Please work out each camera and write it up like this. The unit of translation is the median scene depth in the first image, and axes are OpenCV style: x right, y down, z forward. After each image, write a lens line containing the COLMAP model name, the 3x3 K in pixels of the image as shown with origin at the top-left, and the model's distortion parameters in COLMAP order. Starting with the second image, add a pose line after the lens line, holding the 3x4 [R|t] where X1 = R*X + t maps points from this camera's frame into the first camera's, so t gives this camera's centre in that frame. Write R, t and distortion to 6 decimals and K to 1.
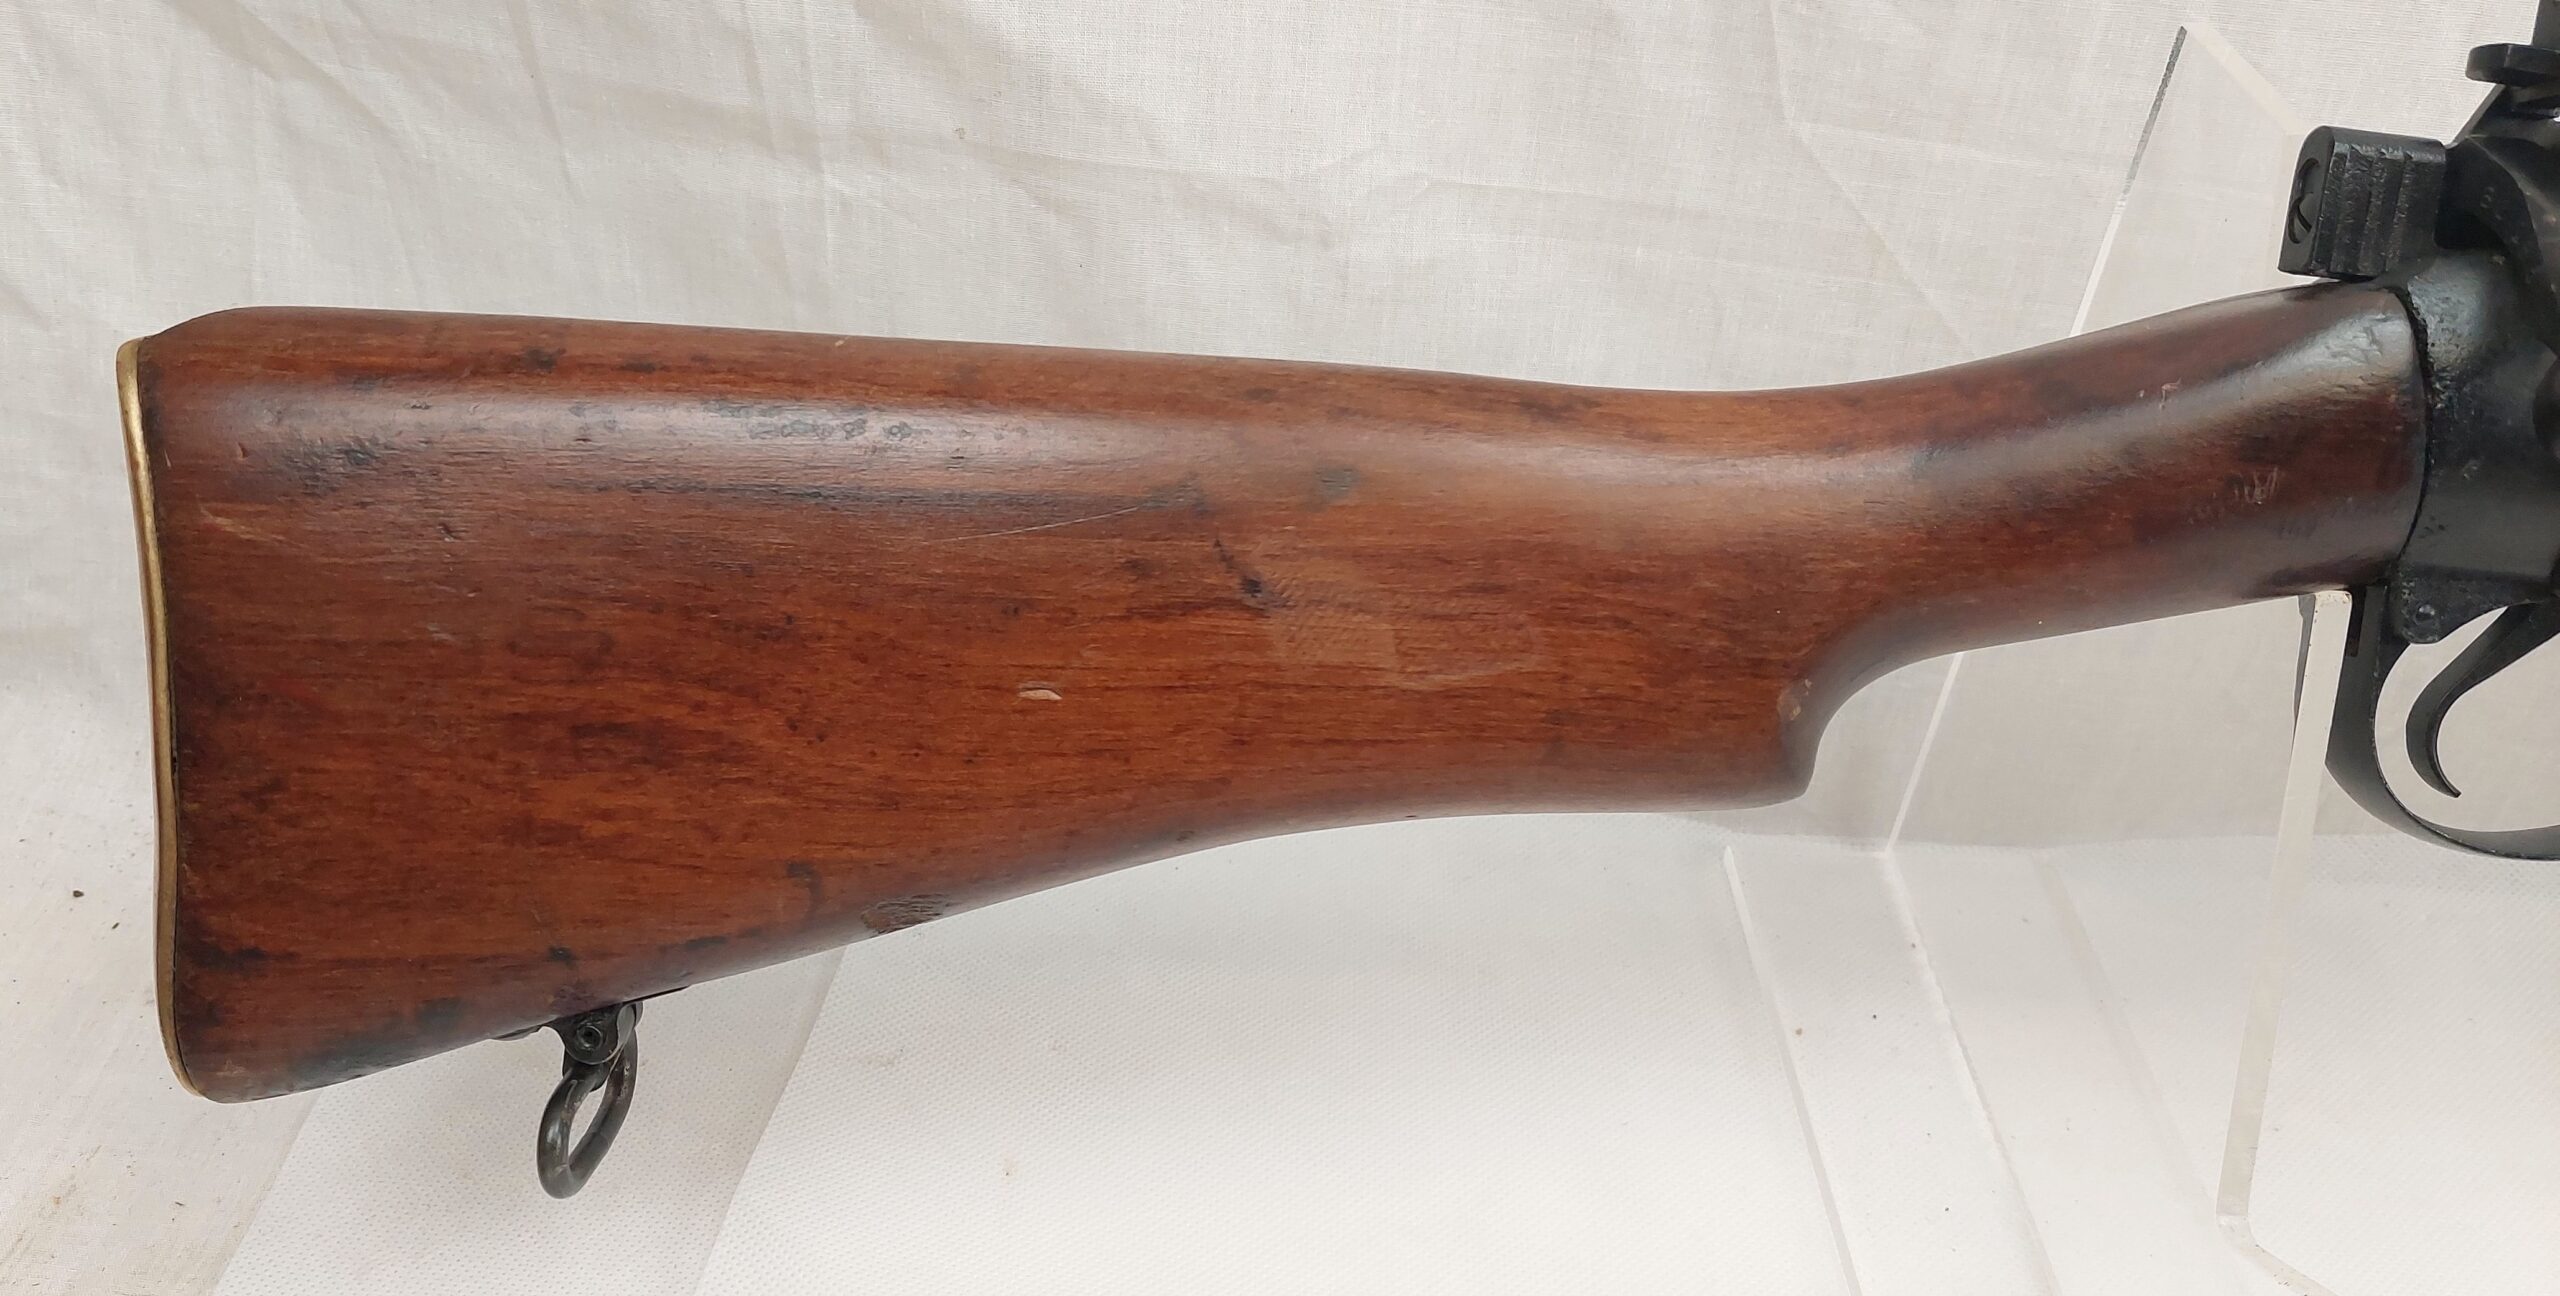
lens RADIAL K [[2024.4, 0, 1291.5], [0, 2024.4, 644.8], [0, 0, 1]] dist [0.062638, -0.024026]
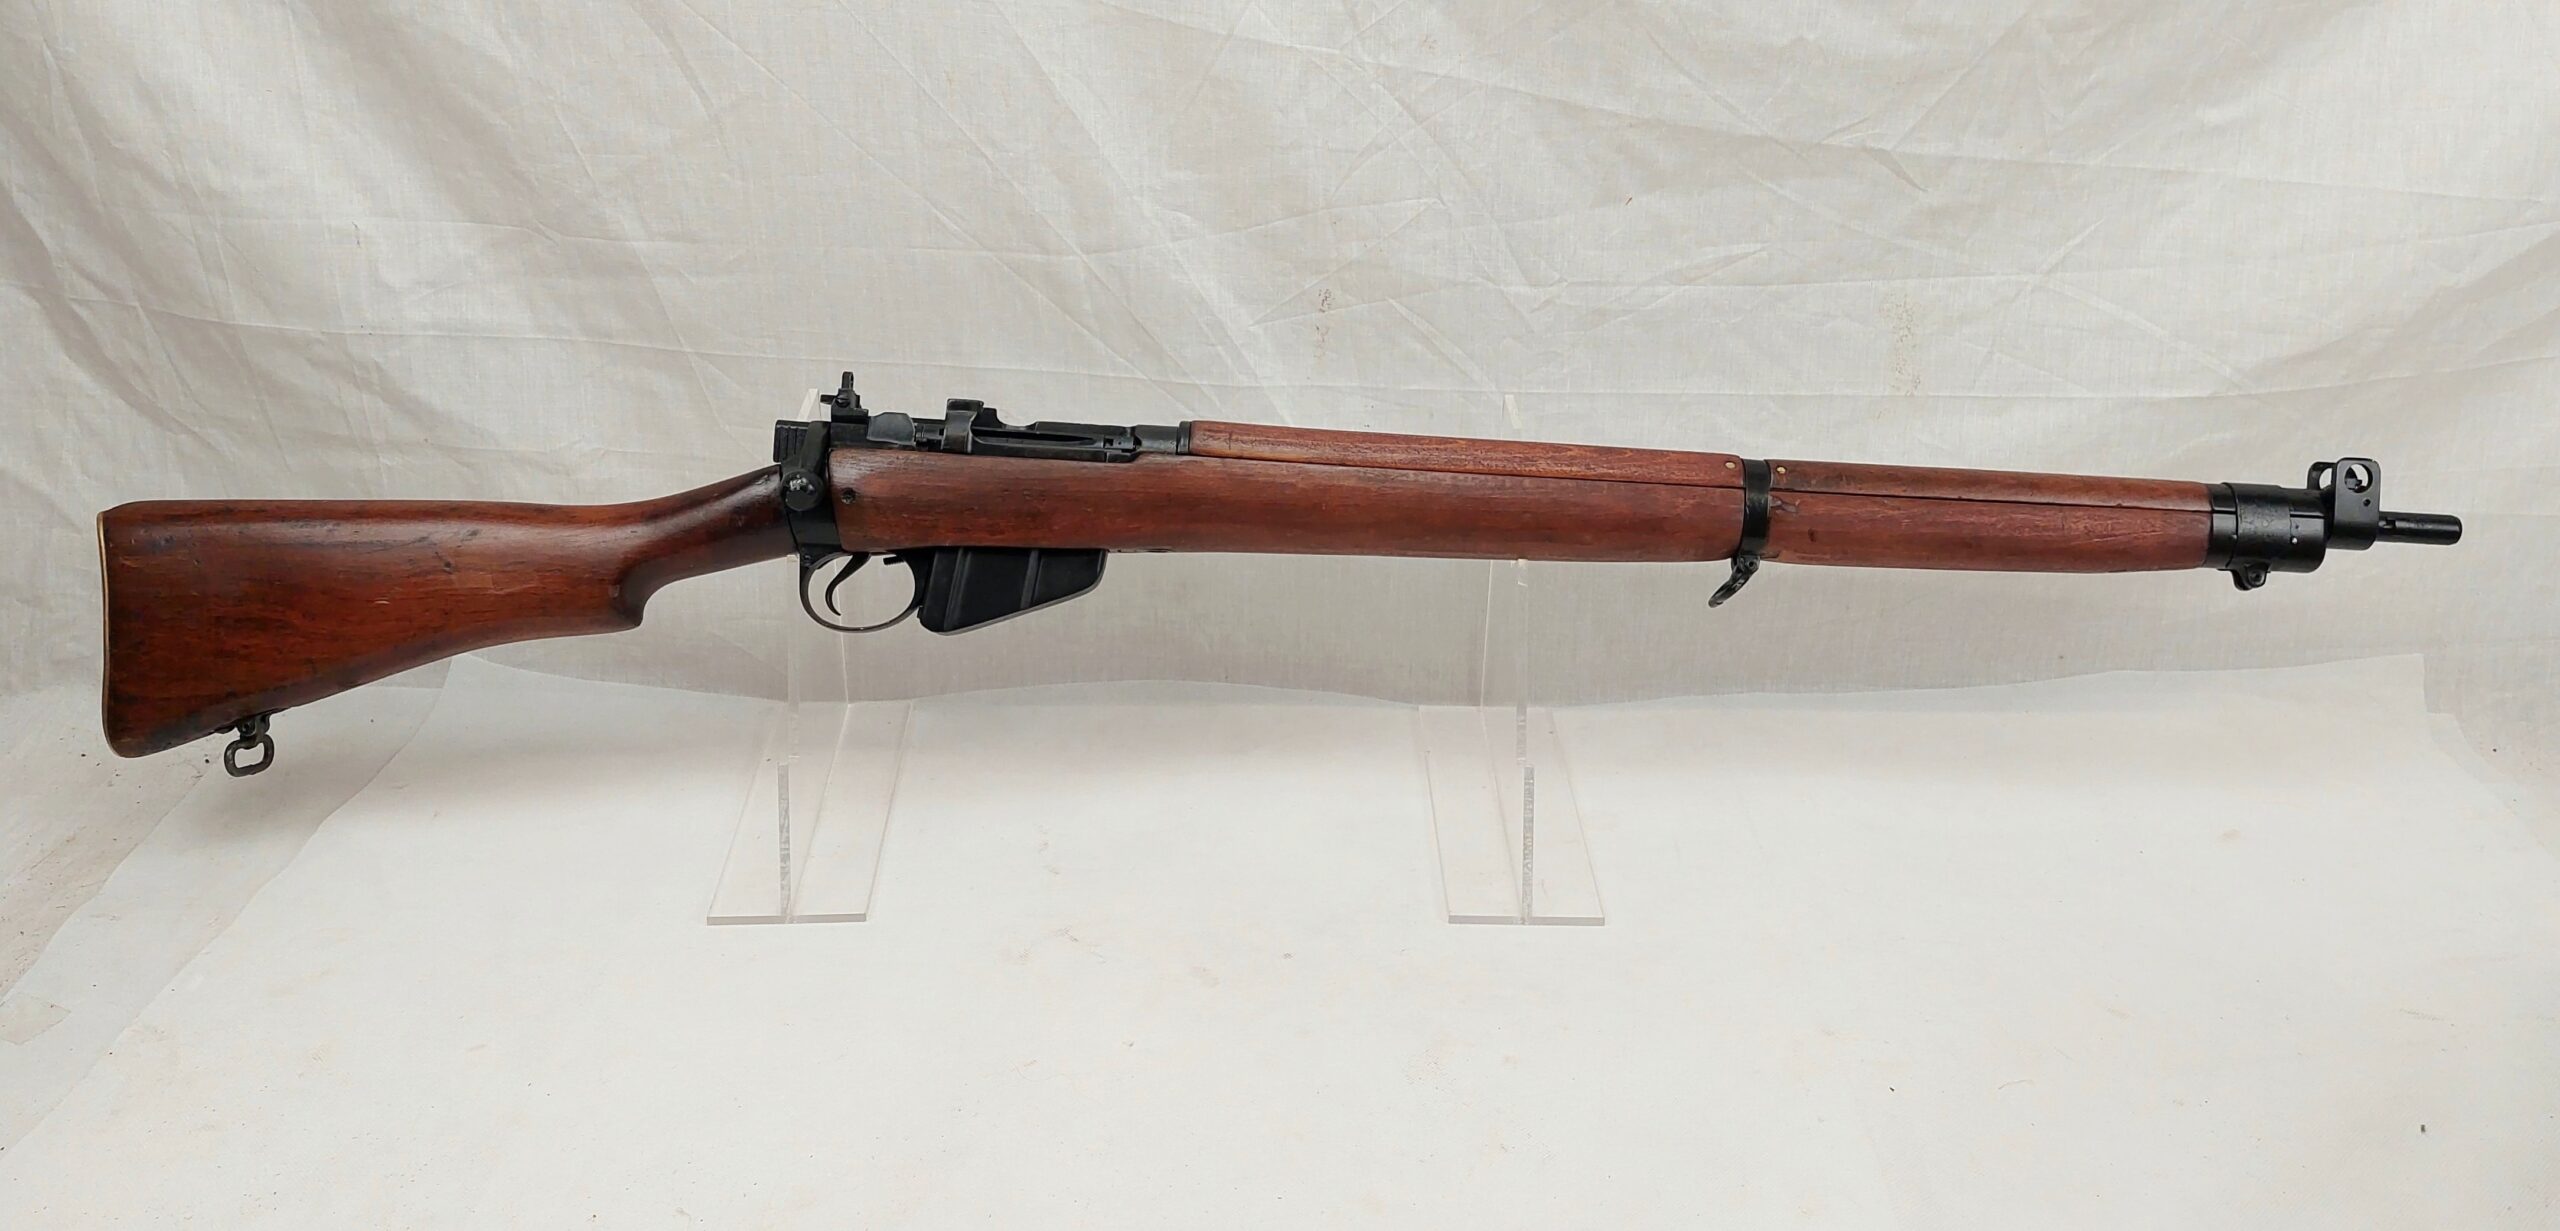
lens RADIAL K [[1739.7, 0, 1278.9], [0, 1739.7, 615.6], [0, 0, 1]] dist [0.041728, -0.006155]
pose [[0.997700, -0.049430, 0.046372, 1.155324], [0.055863, 0.987163, -0.149626, 0.536639], [-0.038381, 0.151872, 0.987655, -1.808608]]
